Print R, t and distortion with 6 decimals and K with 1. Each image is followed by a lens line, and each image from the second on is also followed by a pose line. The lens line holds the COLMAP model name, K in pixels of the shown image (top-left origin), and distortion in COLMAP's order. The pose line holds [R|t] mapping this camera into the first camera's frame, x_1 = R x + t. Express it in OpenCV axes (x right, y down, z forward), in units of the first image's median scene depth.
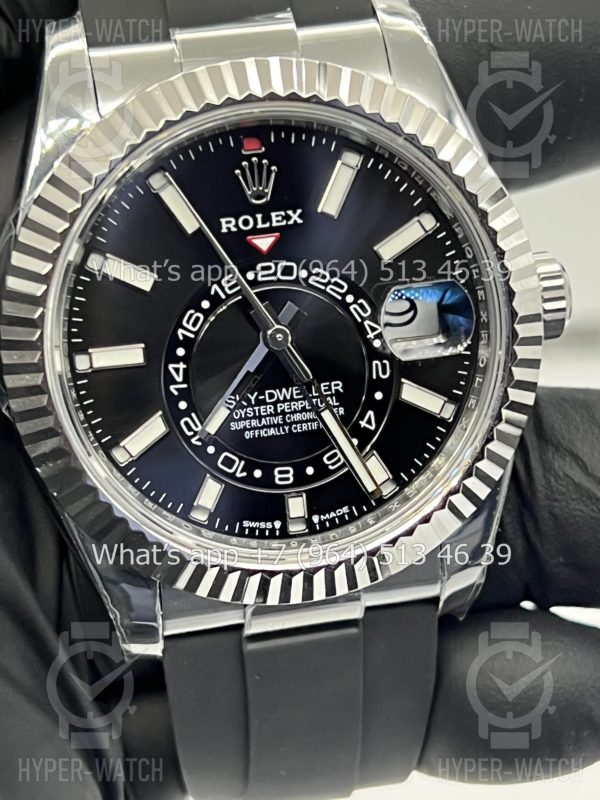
lens RADIAL K [[1861.8, 0, 299.3], [0, 1861.8, 402.7], [0, 0, 1]] dist [0.239365, 0.000000]
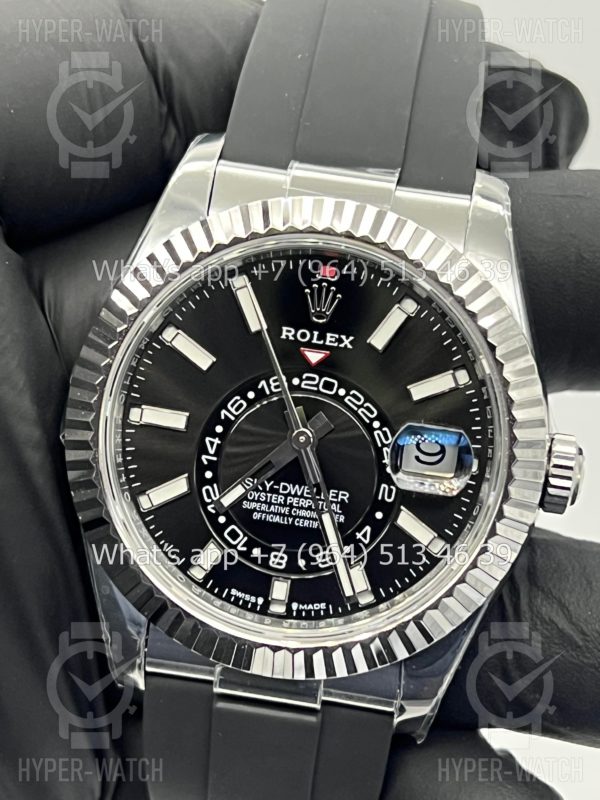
lens RADIAL K [[1861.8, 0, 311.9], [0, 1861.8, 402.8], [0, 0, 1]] dist [0.239365, 0.000000]
pose [[0.942021, 0.262201, -0.209395, 0.223558], [-0.278843, 0.958827, -0.053827, 0.002896], [0.186660, 0.109094, 0.976348, -0.106394]]
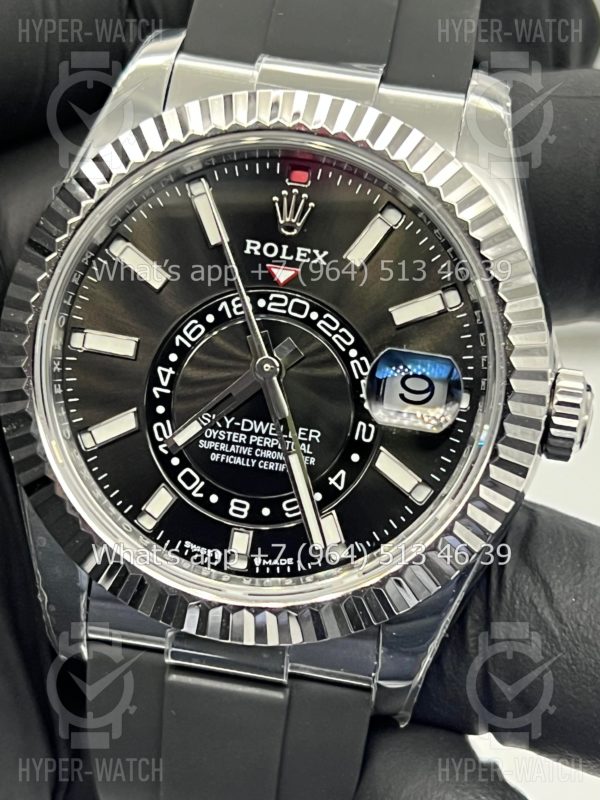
lens RADIAL K [[1861.8, 0, 303.7], [0, 1861.8, 405.5], [0, 0, 1]] dist [0.239365, 0.000000]
pose [[0.933599, 0.264508, -0.241718, 0.247636], [-0.290536, 0.953630, -0.078608, 0.054972], [0.209717, 0.143617, 0.967157, 0.053480]]
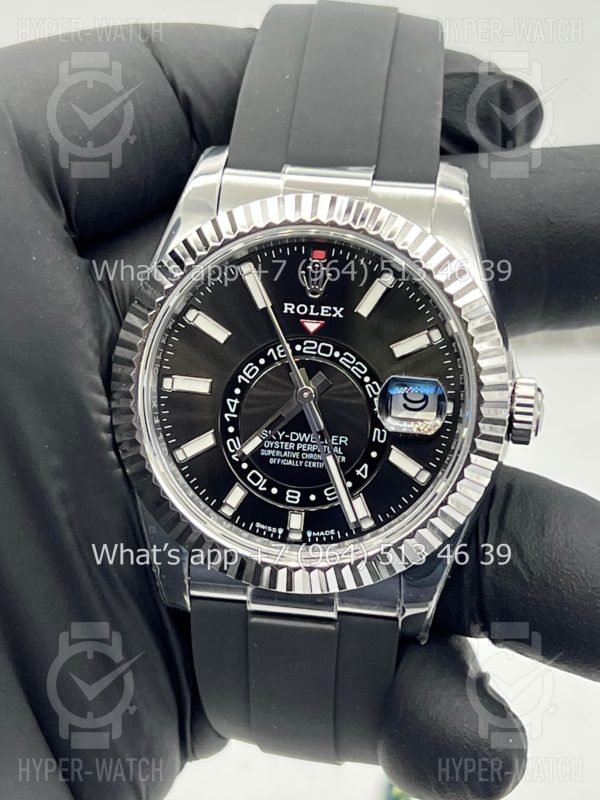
lens RADIAL K [[1861.8, 0, 299.2], [0, 1861.8, 388.1], [0, 0, 1]] dist [0.239365, 0.000000]
pose [[0.947441, 0.203805, -0.246617, 0.317115], [-0.220863, 0.974343, -0.043299, 0.019992], [0.231465, 0.095492, 0.968145, -0.322558]]
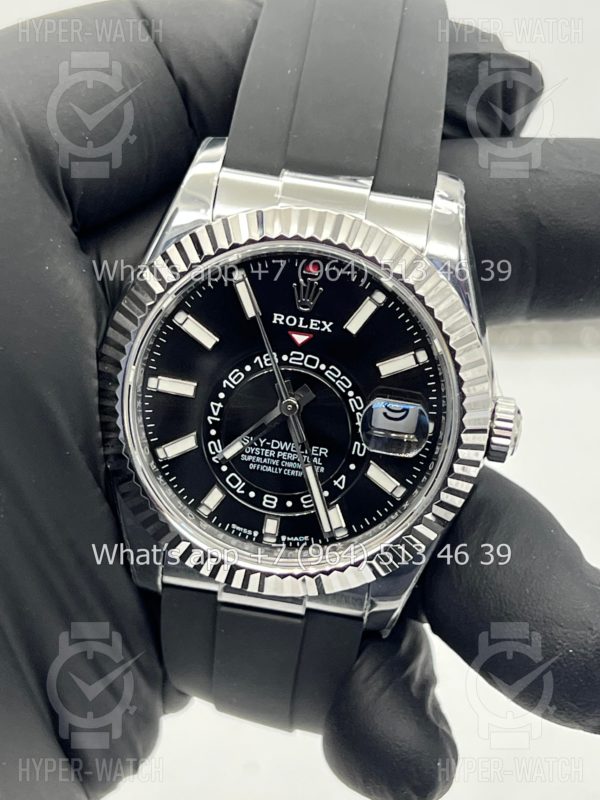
lens RADIAL K [[1861.8, 0, 302.7], [0, 1861.8, 381.4], [0, 0, 1]] dist [0.239365, 0.000000]
pose [[0.939103, 0.295586, -0.175255, 0.232000], [-0.283583, 0.954662, 0.090558, -0.179117], [0.194077, -0.035343, 0.980349, -0.348342]]
